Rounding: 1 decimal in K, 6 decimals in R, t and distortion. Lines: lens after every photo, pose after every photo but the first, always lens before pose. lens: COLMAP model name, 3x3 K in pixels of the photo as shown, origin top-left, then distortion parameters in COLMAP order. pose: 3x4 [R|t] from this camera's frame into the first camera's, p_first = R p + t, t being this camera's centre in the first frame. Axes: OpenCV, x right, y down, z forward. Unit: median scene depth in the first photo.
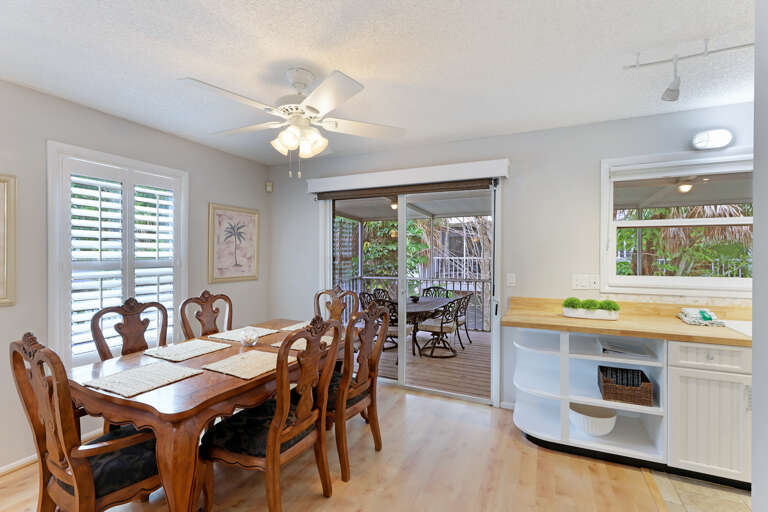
lens RADIAL K [[349.8, 0, 384.9], [0, 349.8, 256.3], [0, 0, 1]] dist [0.002352, -0.000106]
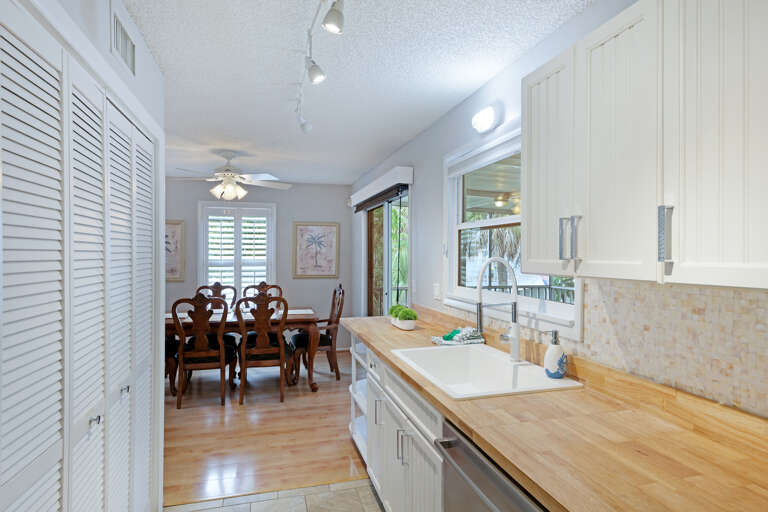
lens RADIAL K [[437.8, 0, 384.3], [0, 437.8, 256.0], [0, 0, 1]] dist [-0.001529, -0.000172]
pose [[0.651155, 0.003229, -0.758938, 1.349689], [-0.007520, 0.999969, -0.002197, -0.015453], [0.758908, 0.007138, 0.651159, 0.158382]]
